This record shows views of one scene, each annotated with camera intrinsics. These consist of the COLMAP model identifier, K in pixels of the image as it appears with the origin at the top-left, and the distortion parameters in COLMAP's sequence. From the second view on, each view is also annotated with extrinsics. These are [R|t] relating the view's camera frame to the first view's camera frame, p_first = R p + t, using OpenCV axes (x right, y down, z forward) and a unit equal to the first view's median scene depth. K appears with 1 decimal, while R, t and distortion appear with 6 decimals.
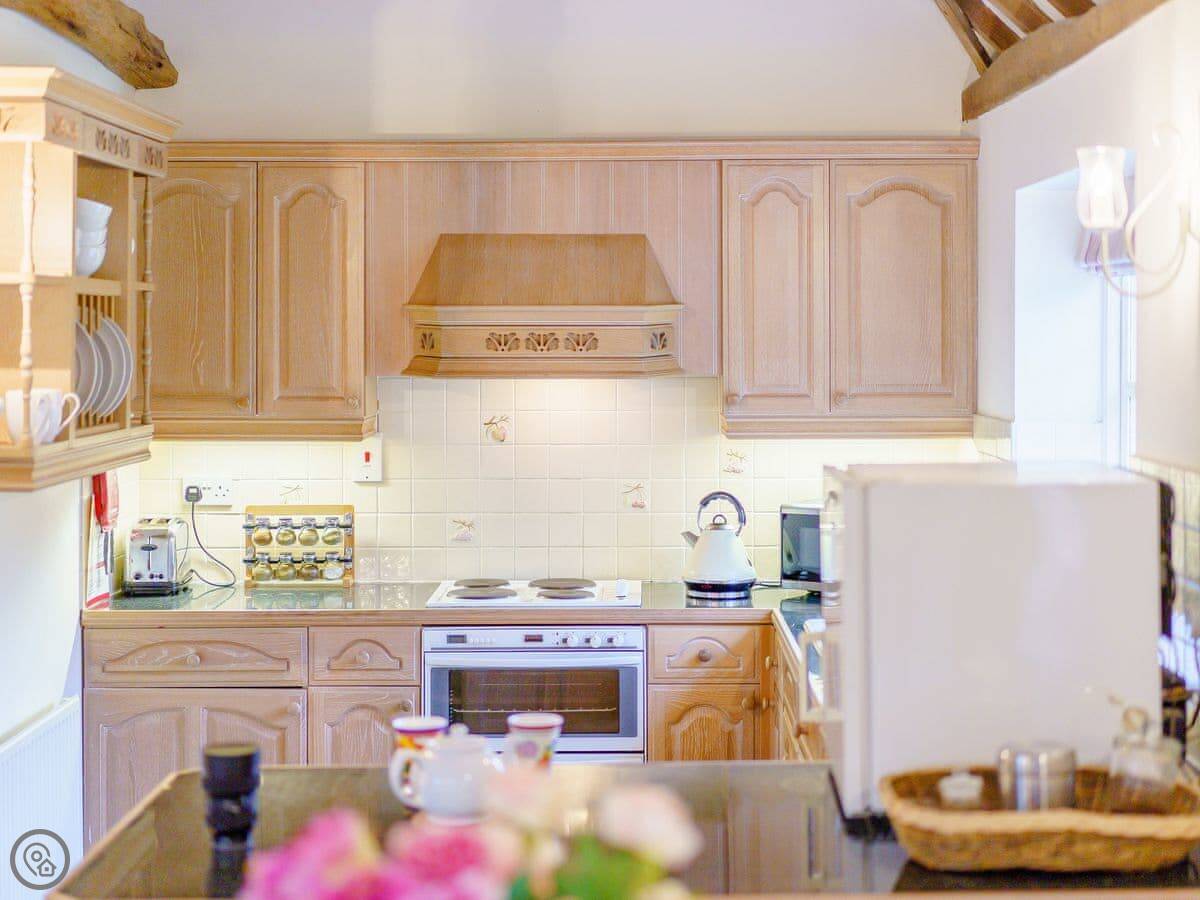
lens RADIAL K [[2102.8, 0, 630.6], [0, 2102.8, 344.2], [0, 0, 1]] dist [-0.014180, 0.000000]
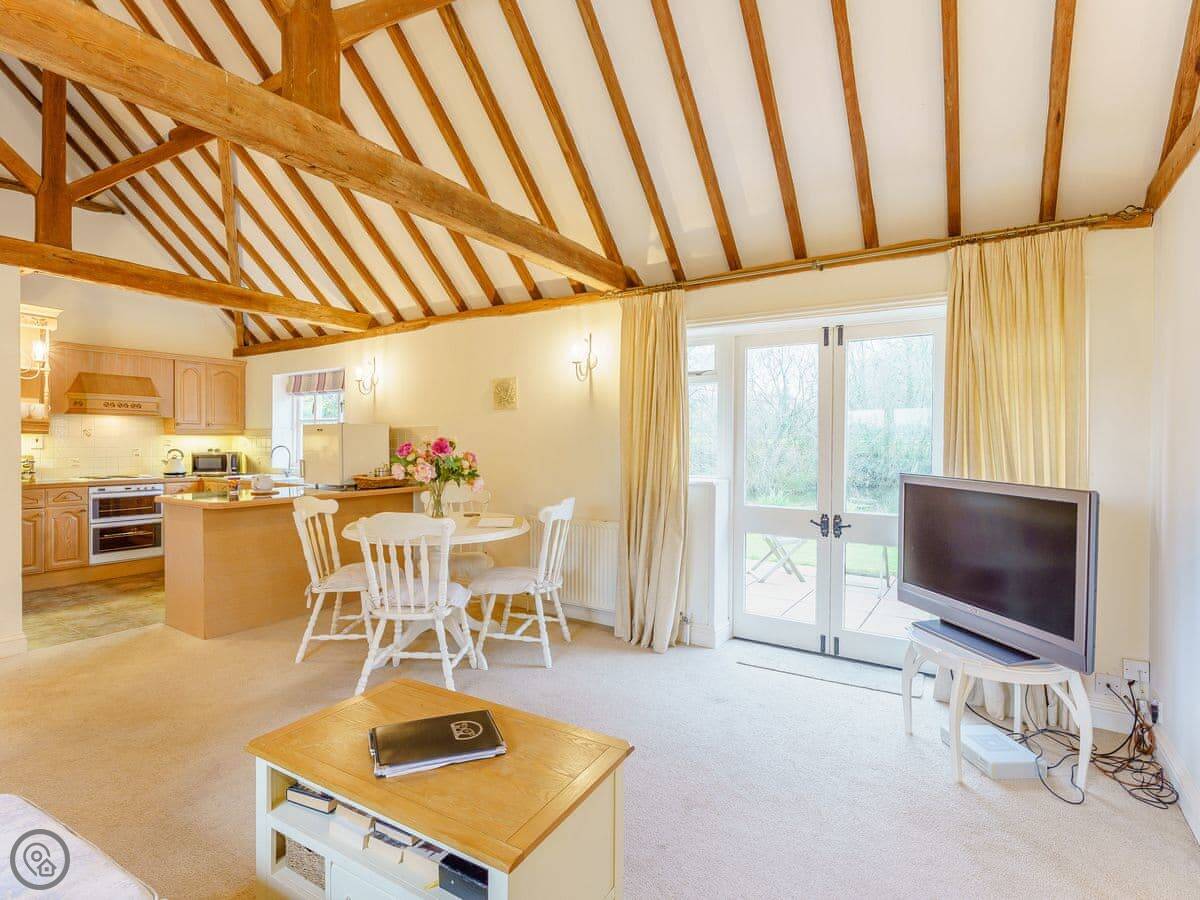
lens RADIAL K [[602.4, 0, 578.9], [0, 602.4, 450.0], [0, 0, 1]] dist [0.001343, -0.001303]
pose [[0.559704, -0.003981, 0.828683, -0.441647], [0.001909, 0.999992, 0.003514, 0.069769], [-0.828690, -0.000385, 0.559707, -0.190922]]
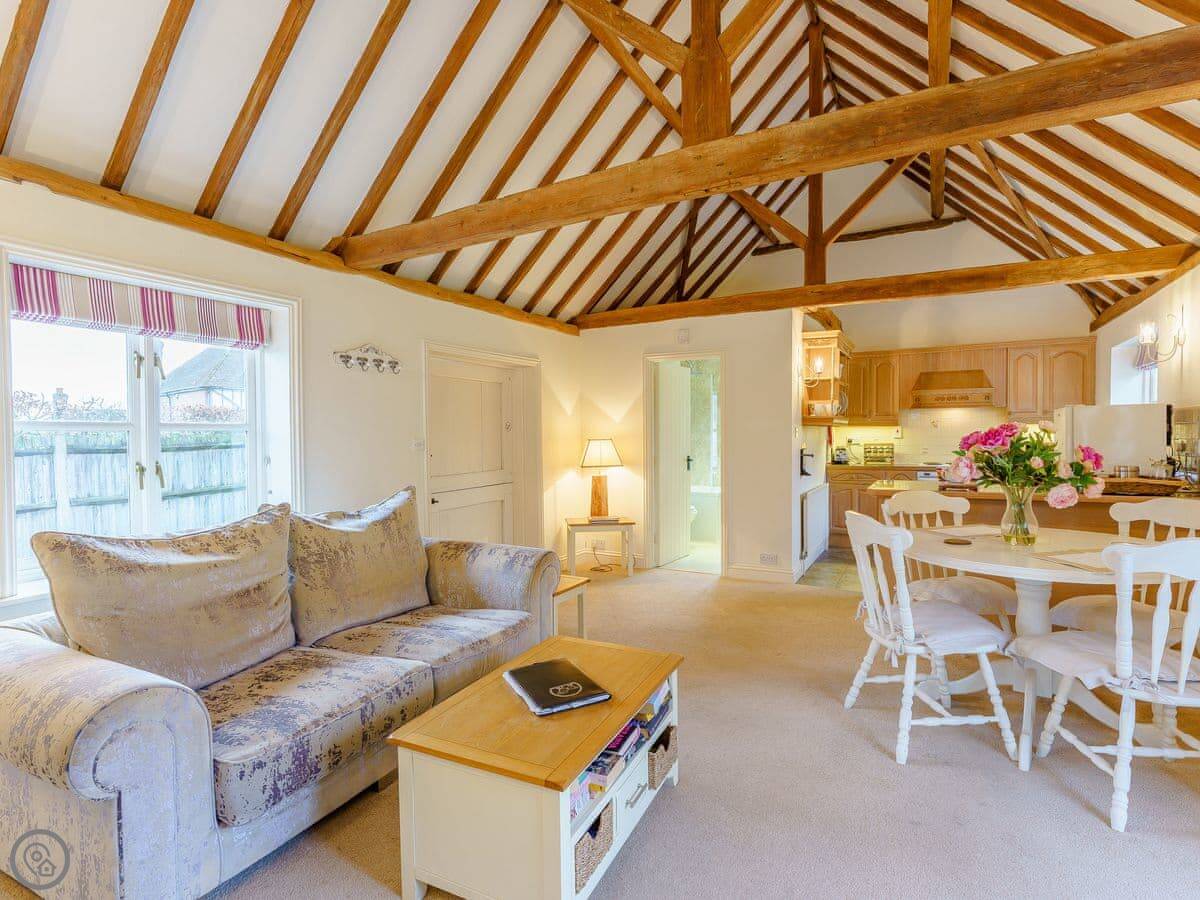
lens RADIAL K [[602.4, 0, 610.3], [0, 602.4, 448.6], [0, 0, 1]] dist [0.001343, -0.001303]
pose [[0.881849, 0.007245, -0.471477, -0.071018], [0.001019, 0.999850, 0.017271, 0.069141], [0.471532, -0.015711, 0.881709, -0.255960]]
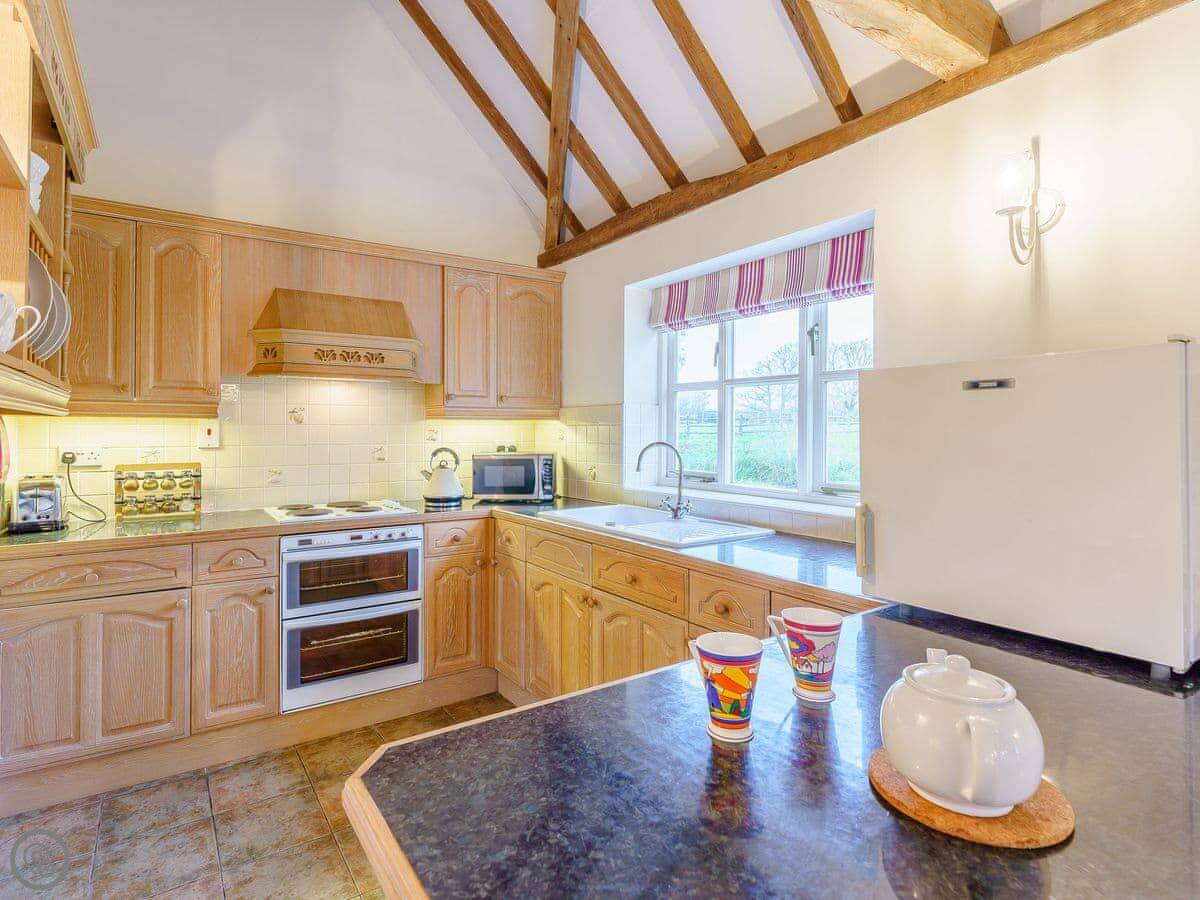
lens RADIAL K [[622.4, 0, 556.2], [0, 622.4, 427.7], [0, 0, 1]] dist [-0.002017, 0.001452]
pose [[0.841540, 0.004635, 0.540175, -0.166309], [0.002910, 0.999910, -0.013113, 0.060302], [-0.540187, 0.012607, 0.841451, 0.494365]]
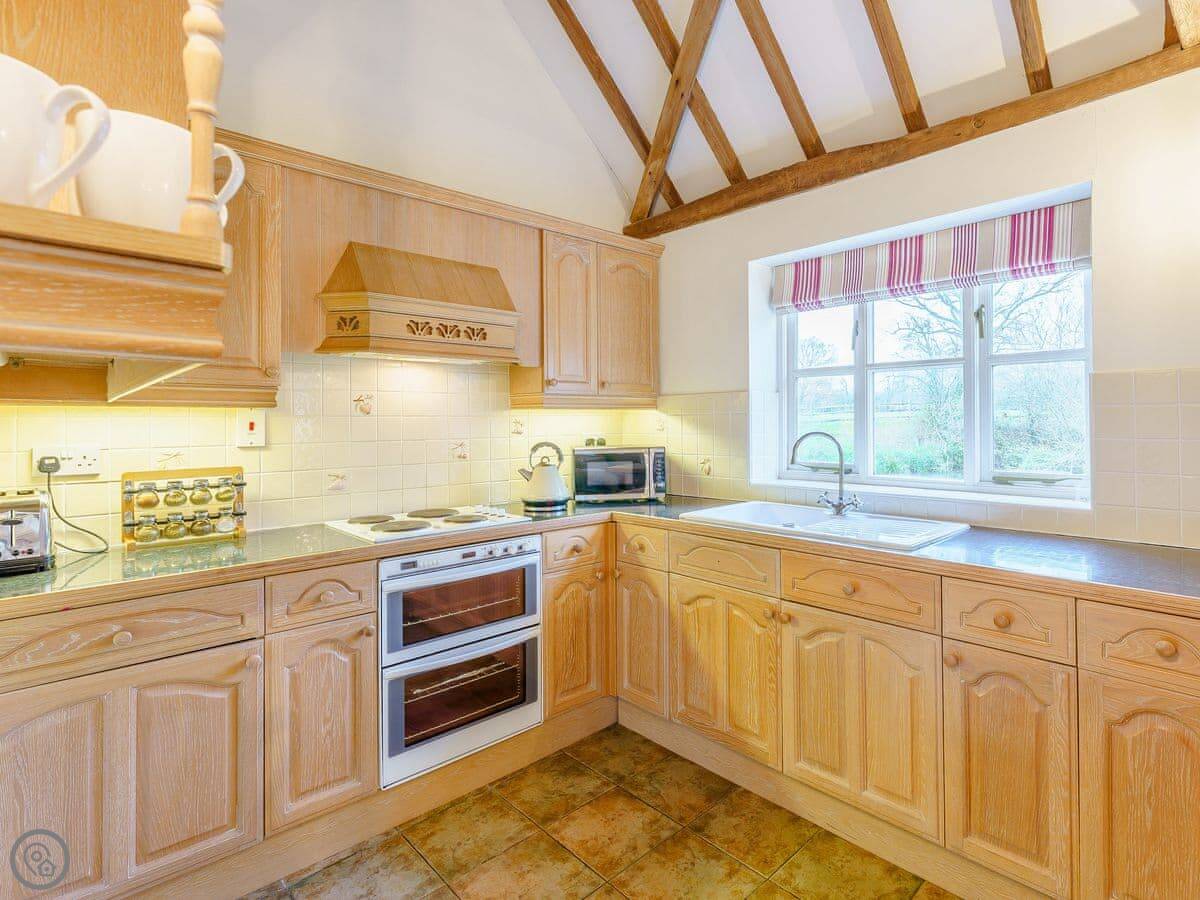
lens RADIAL K [[622.4, 0, 654.9], [0, 622.4, 416.2], [0, 0, 1]] dist [-0.002017, 0.001452]
pose [[0.709382, 0.001986, 0.704821, -0.223069], [0.014892, 0.999731, -0.017806, 0.060715], [-0.704666, 0.023128, 0.709162, 0.617698]]
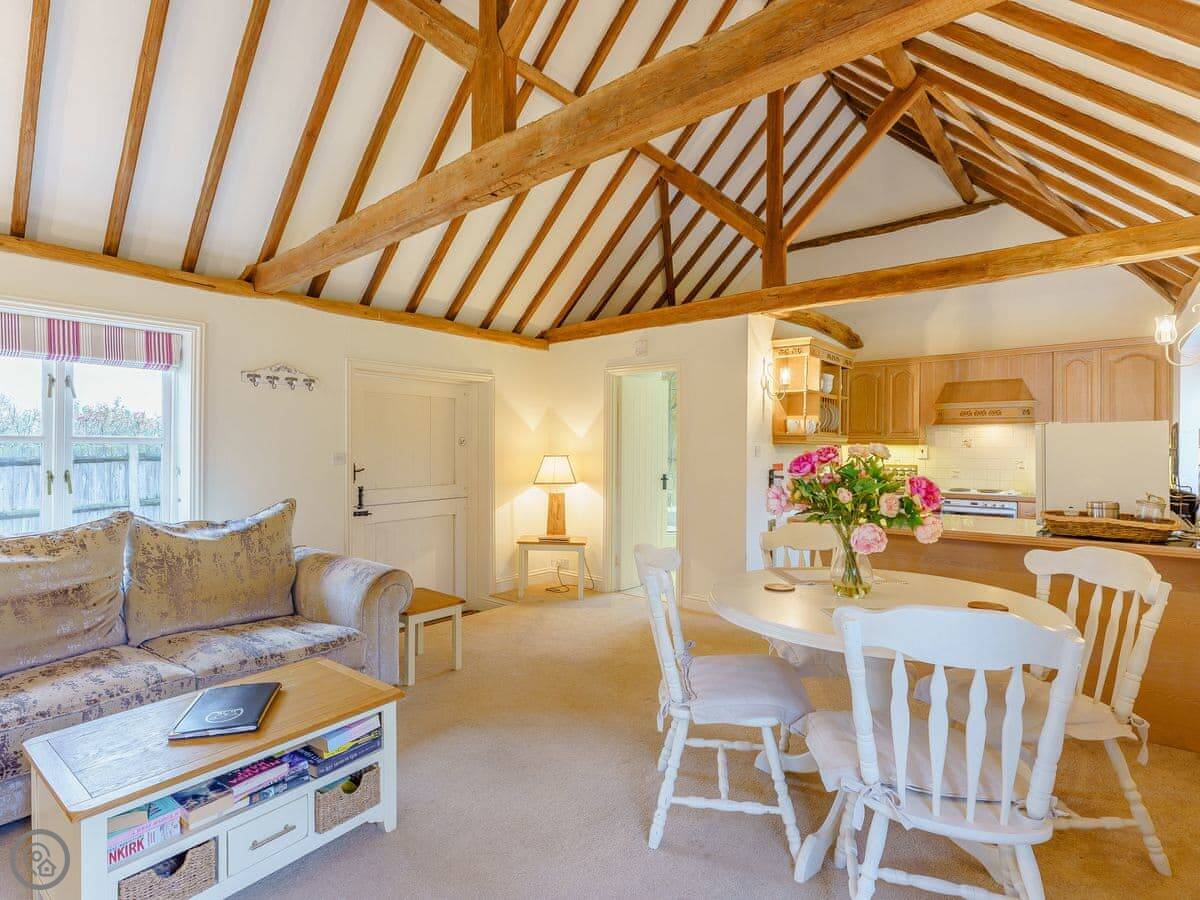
lens RADIAL K [[602.4, 0, 575.3], [0, 602.4, 448.1], [0, 0, 1]] dist [0.001343, -0.001303]
pose [[0.750857, 0.006232, -0.660436, 0.100416], [-0.012854, 0.999904, -0.005179, 0.063779], [0.660340, 0.012378, 0.750865, -0.101383]]
